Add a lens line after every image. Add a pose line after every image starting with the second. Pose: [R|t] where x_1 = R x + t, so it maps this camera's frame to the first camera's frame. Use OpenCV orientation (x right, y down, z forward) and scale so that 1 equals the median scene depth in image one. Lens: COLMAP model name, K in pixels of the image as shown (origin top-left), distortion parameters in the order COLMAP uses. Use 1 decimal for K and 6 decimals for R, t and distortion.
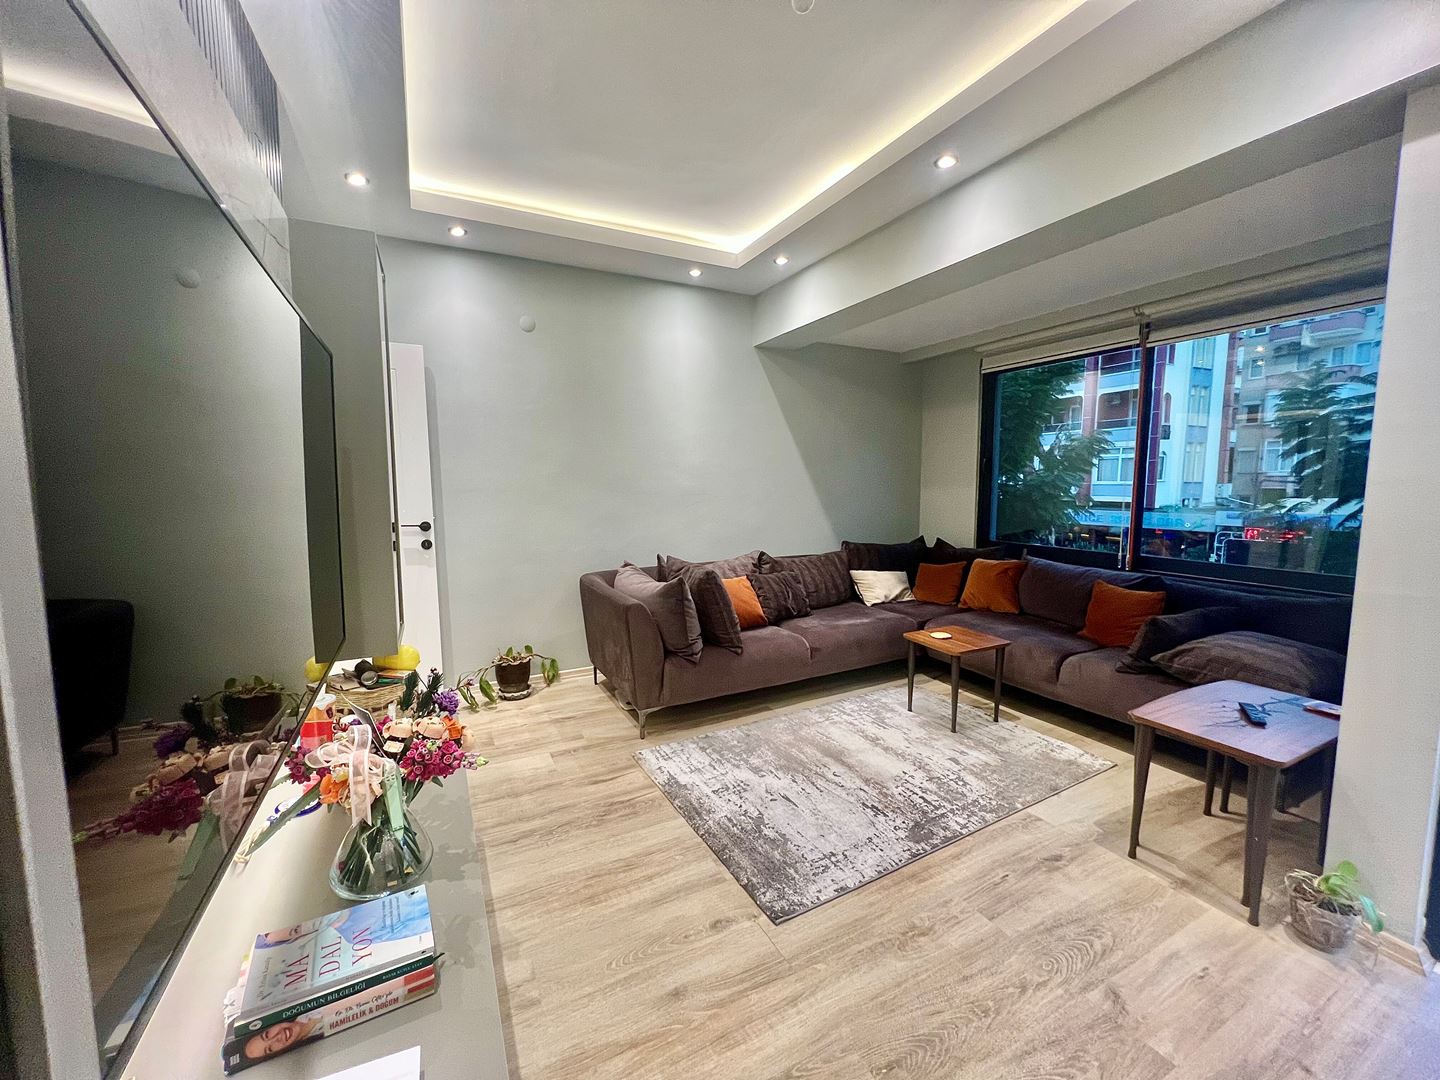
lens RADIAL K [[572.5, 0, 716.4], [0, 572.5, 536.6], [0, 0, 1]] dist [-0.001400, -0.000377]
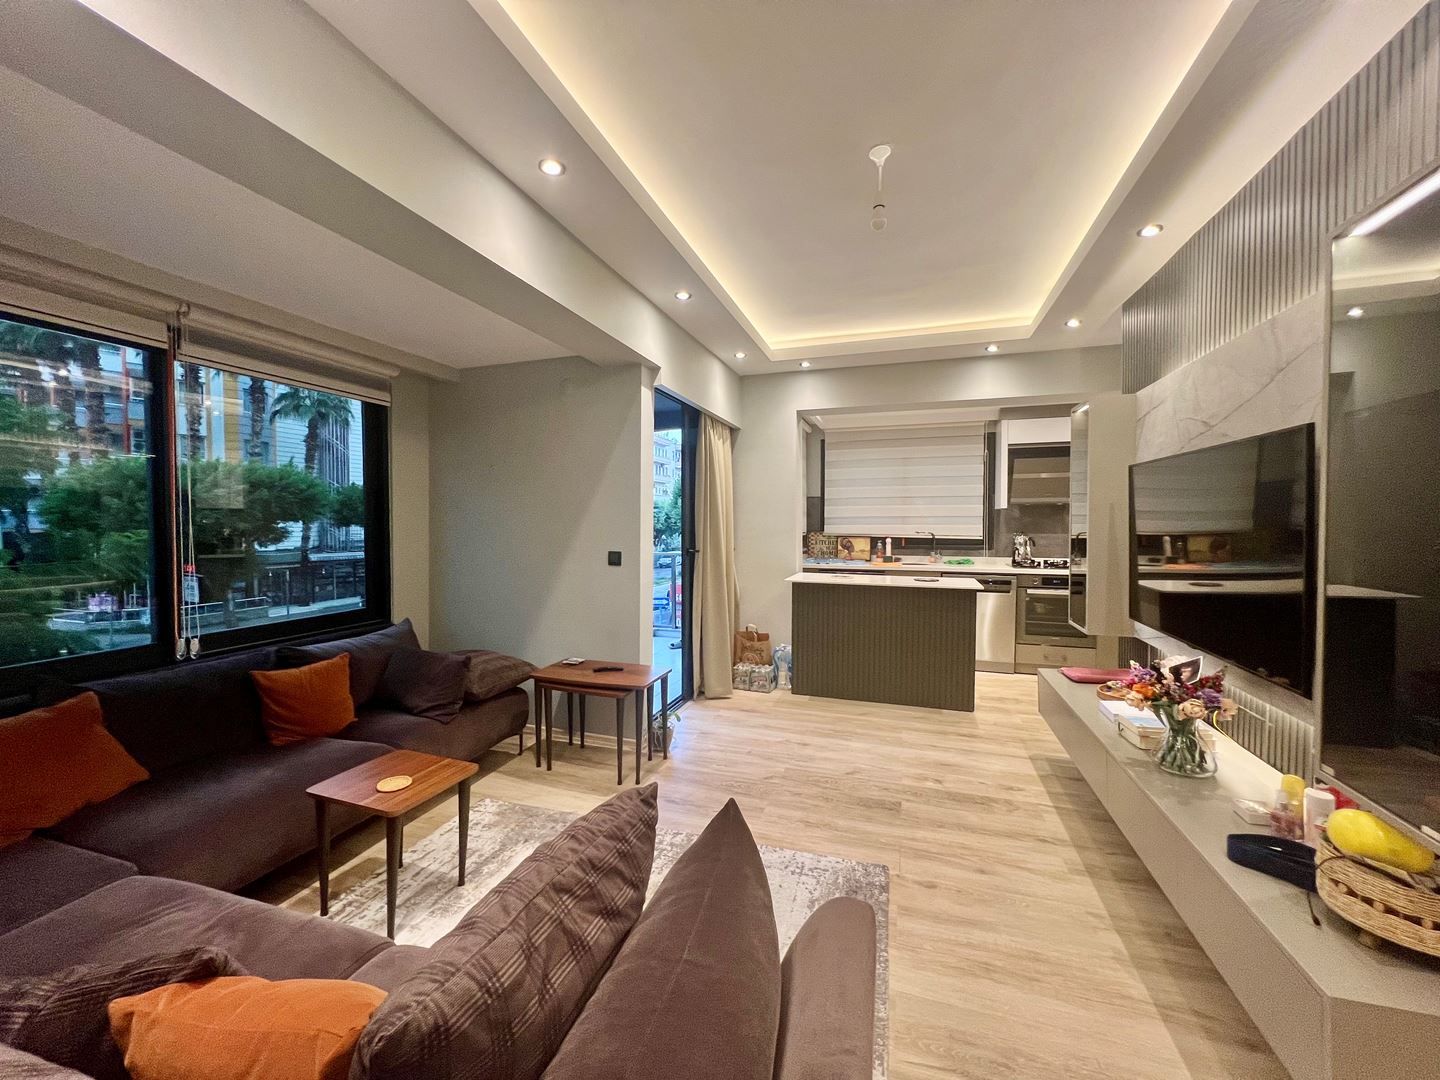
lens RADIAL K [[572.5, 0, 716.4], [0, 572.5, 536.6], [0, 0, 1]] dist [-0.001400, -0.000377]
pose [[-0.699317, -0.016380, 0.714624, -0.272409], [0.071562, 0.993110, 0.092792, -0.118645], [-0.711221, 0.116031, -0.693327, 1.034299]]
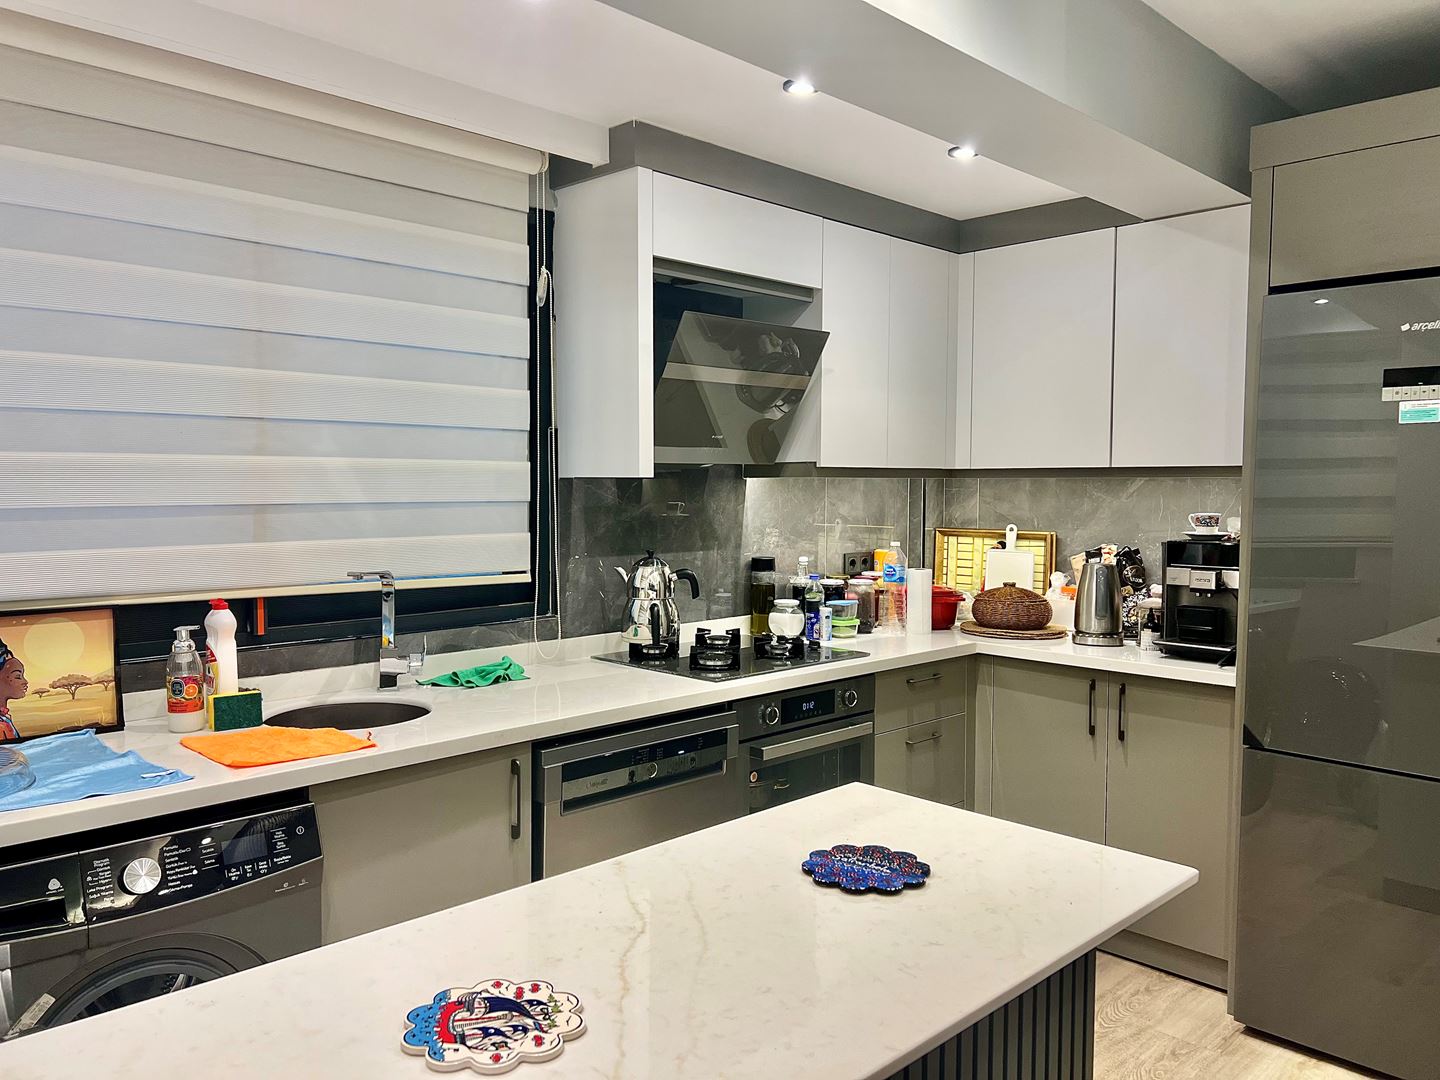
lens RADIAL K [[1083.4, 0, 720.0], [0, 1083.4, 540.0], [0, 0, 1]] dist [0.074400, -0.094233]
pose [[-0.950663, 0.013601, -0.309926, 0.492150], [-0.034075, 0.988416, 0.147896, -0.075700], [0.308348, 0.151160, -0.939187, 0.238883]]
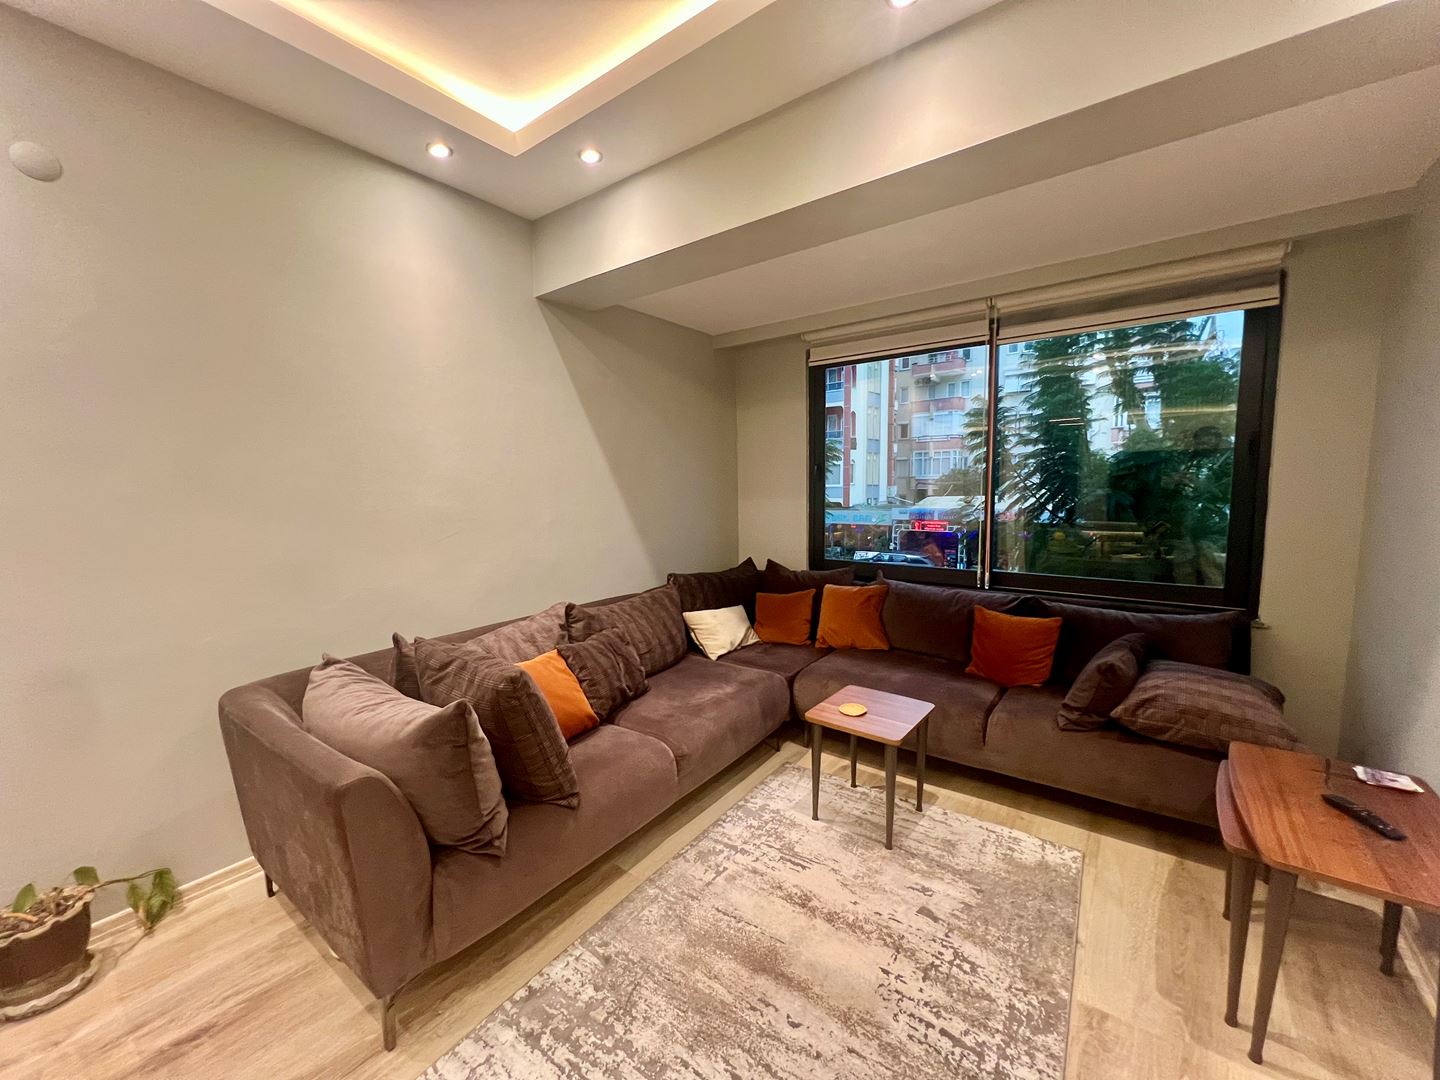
lens RADIAL K [[572.5, 0, 716.4], [0, 572.5, 536.6], [0, 0, 1]] dist [-0.001400, -0.000377]
pose [[0.900005, -0.049081, 0.433106, -0.058798], [0.053091, 0.998586, 0.002841, -0.050683], [-0.432633, 0.020437, 0.901338, 0.373537]]
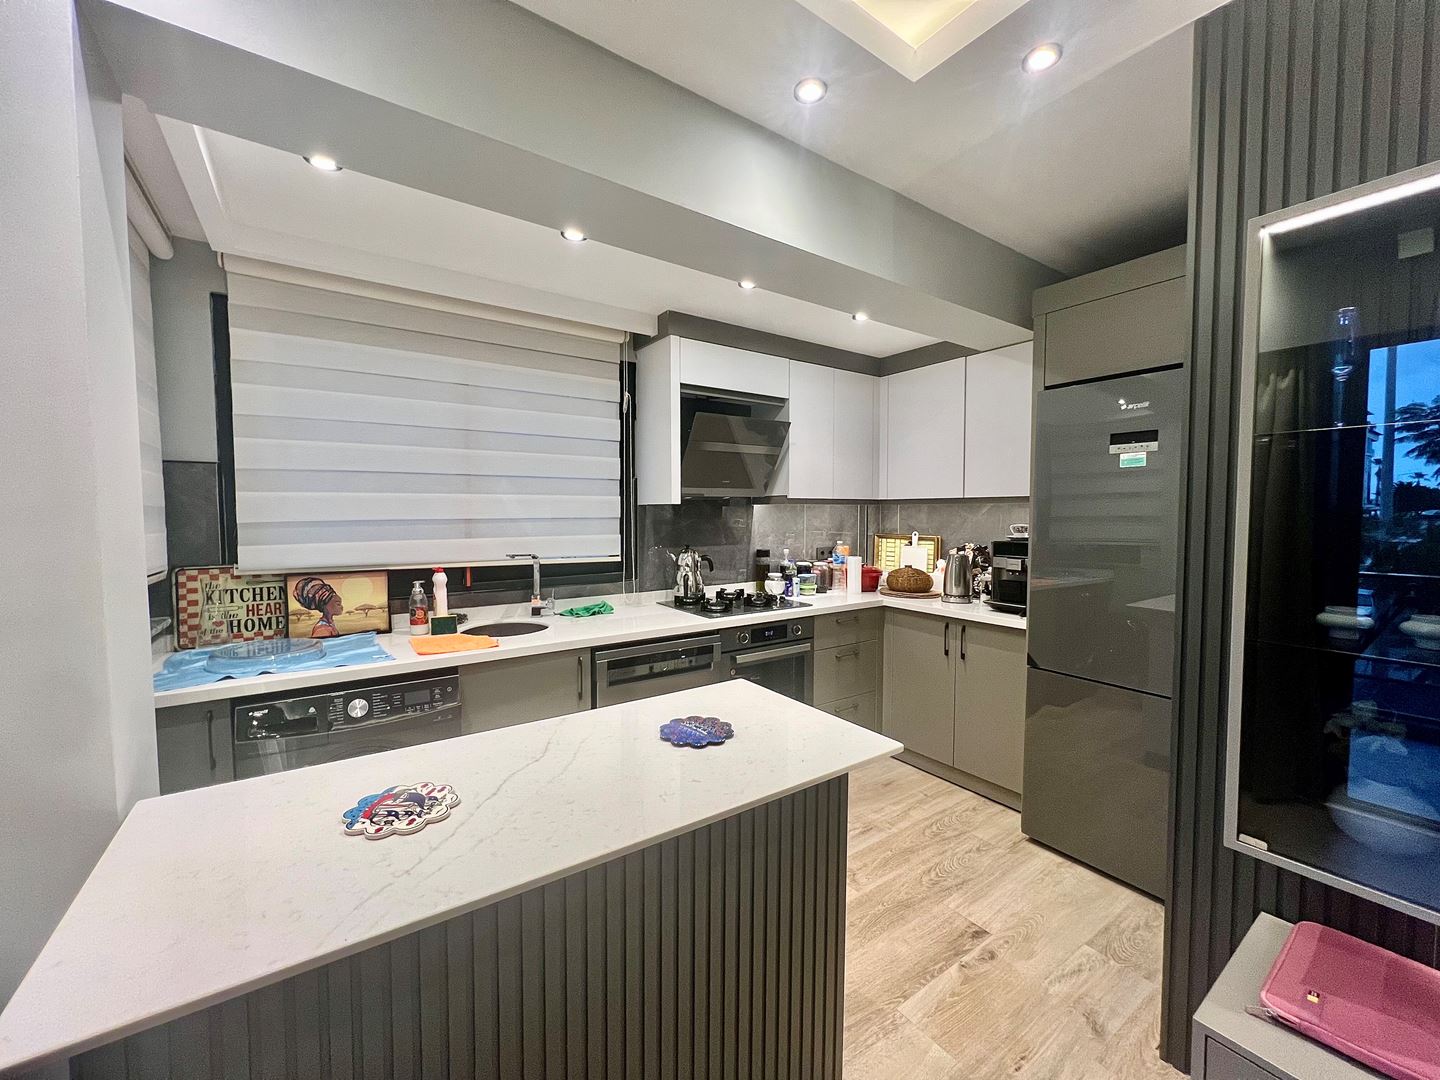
lens RADIAL K [[572.5, 0, 716.4], [0, 572.5, 536.6], [0, 0, 1]] dist [-0.001400, -0.000377]
pose [[-0.991059, 0.007265, -0.133223, 0.335501], [-0.012042, 0.989571, 0.143545, -0.068537], [0.132877, 0.143866, -0.980636, 0.227983]]
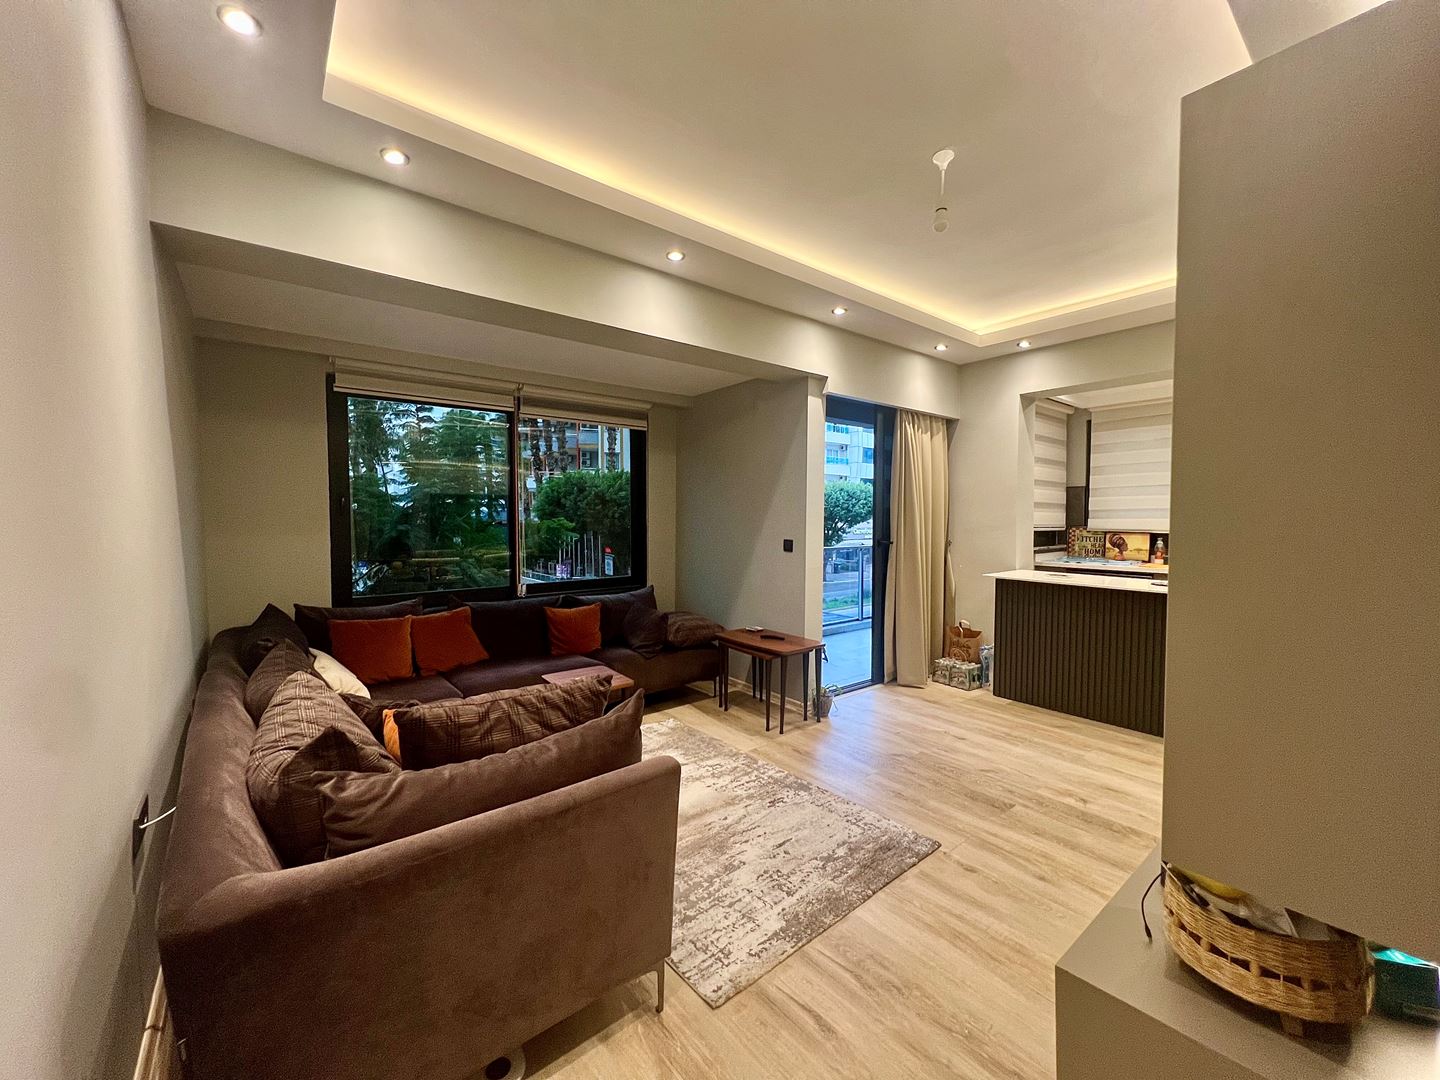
lens RADIAL K [[572.5, 0, 716.4], [0, 572.5, 536.6], [0, 0, 1]] dist [-0.001400, -0.000377]
pose [[-0.195792, -0.031925, 0.980126, -0.551090], [0.096259, 0.994018, 0.051606, -0.093946], [-0.975910, 0.104450, -0.191547, 0.839460]]
